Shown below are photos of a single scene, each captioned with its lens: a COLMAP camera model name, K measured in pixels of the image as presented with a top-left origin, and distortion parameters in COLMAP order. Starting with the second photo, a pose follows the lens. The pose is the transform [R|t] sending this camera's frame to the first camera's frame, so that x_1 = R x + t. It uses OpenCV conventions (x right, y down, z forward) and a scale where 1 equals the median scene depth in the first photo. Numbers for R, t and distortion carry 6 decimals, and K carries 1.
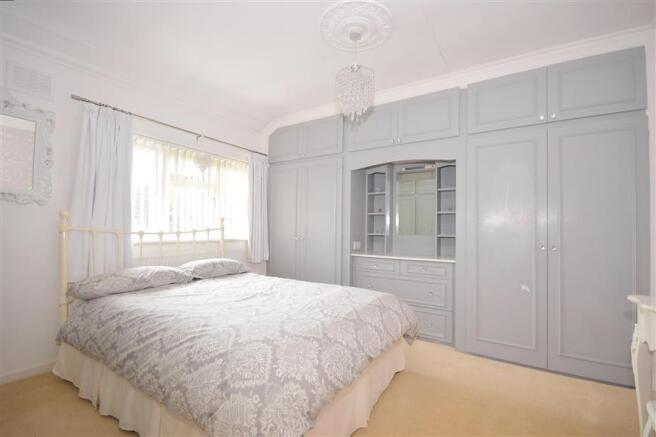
lens RADIAL K [[294.1, 0, 326.4], [0, 294.1, 221.1], [0, 0, 1]] dist [0.004171, 0.000570]
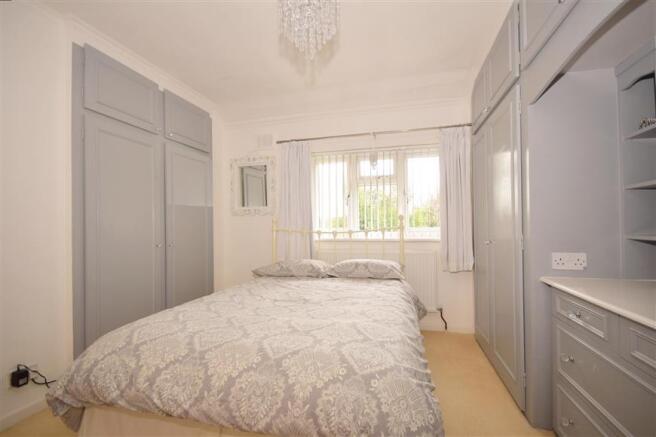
lens RADIAL K [[294.1, 0, 329.0], [0, 294.1, 222.7], [0, 0, 1]] dist [0.004171, 0.000570]
pose [[0.293818, -0.024405, -0.955550, 0.548499], [0.040592, 0.999091, -0.013035, 0.017923], [0.954999, -0.034958, 0.294542, 0.661246]]
